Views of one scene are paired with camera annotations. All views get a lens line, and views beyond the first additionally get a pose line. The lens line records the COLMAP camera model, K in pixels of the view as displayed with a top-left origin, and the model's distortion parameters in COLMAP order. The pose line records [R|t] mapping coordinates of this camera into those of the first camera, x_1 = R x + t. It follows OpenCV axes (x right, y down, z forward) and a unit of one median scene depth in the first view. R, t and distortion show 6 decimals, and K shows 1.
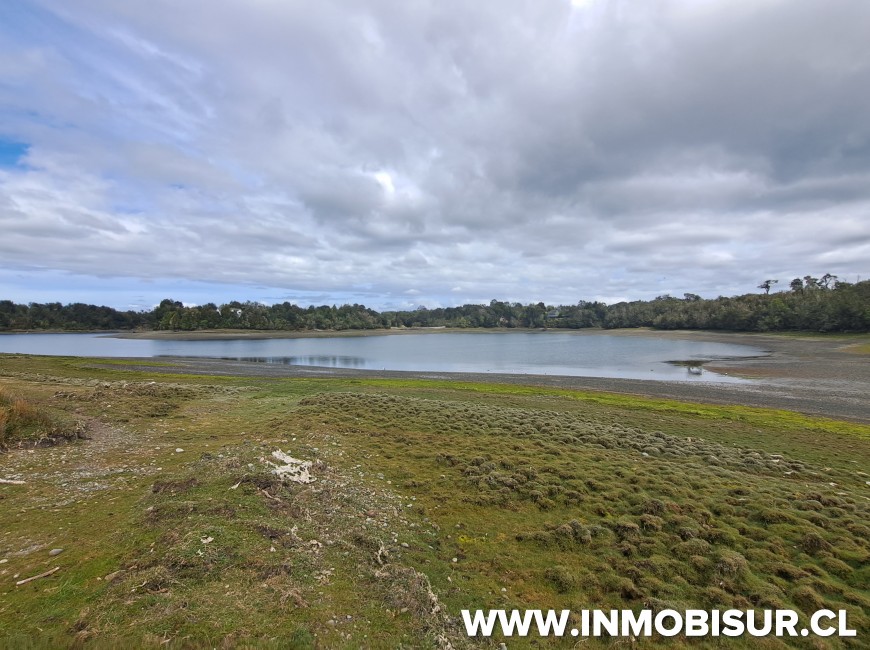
lens RADIAL K [[454.9, 0, 433.0], [0, 454.9, 314.1], [0, 0, 1]] dist [-0.019369, -0.003478]
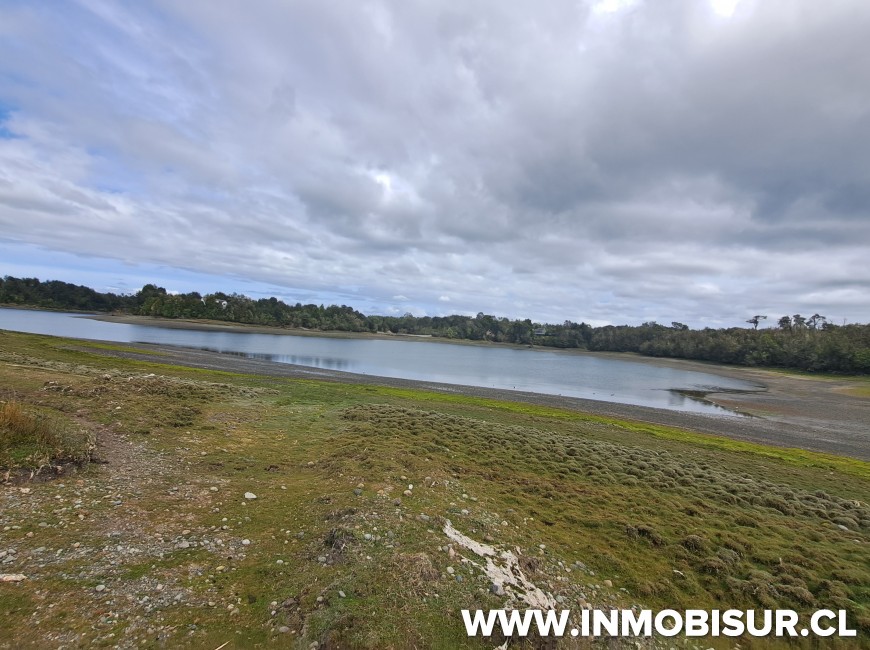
lens RADIAL K [[447.6, 0, 424.3], [0, 447.6, 324.6], [0, 0, 1]] dist [-0.024522, -0.000260]
pose [[0.996060, 0.081449, 0.035090, -0.079555], [-0.081614, 0.996659, 0.003291, 0.005867], [-0.034704, -0.006142, 0.999379, 0.076235]]
